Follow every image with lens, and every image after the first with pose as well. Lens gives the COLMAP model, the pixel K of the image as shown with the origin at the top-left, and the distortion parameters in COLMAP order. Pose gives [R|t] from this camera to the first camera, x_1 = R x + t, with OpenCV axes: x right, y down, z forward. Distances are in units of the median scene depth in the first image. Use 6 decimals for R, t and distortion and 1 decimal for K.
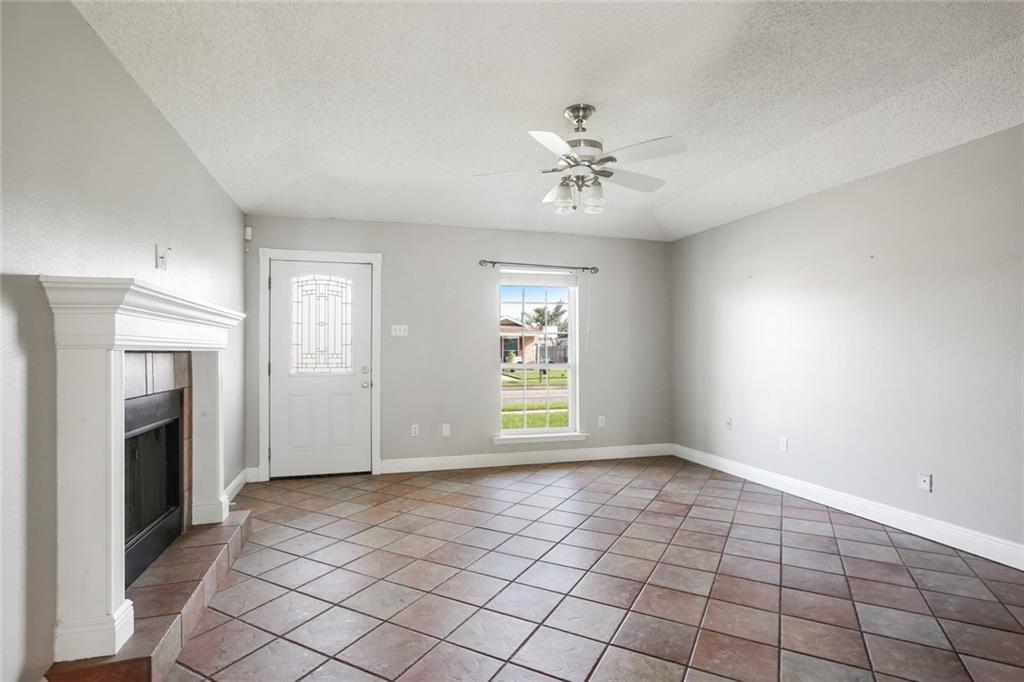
lens RADIAL K [[501.8, 0, 512.0], [0, 501.8, 341.0], [0, 0, 1]] dist [-0.020950, 0.000335]
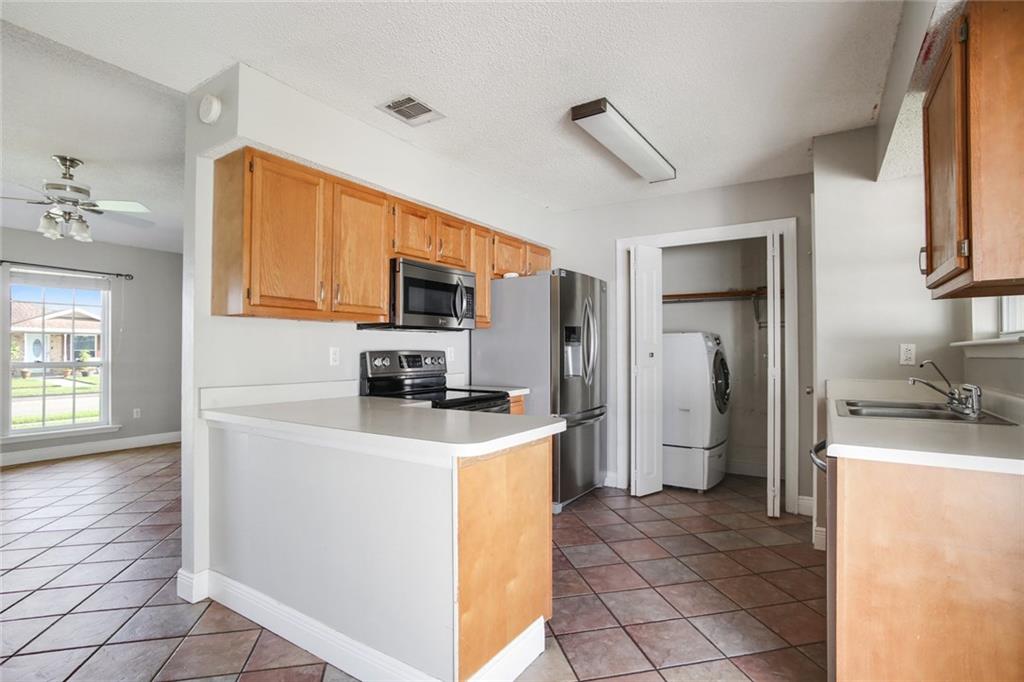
lens RADIAL K [[501.8, 0, 512.0], [0, 501.8, 341.0], [0, 0, 1]] dist [-0.020950, 0.000335]
pose [[0.770667, 0.010233, 0.637155, 0.123298], [-0.010287, 0.999941, -0.003617, -0.004562], [-0.637154, -0.003766, 0.770727, -0.397138]]
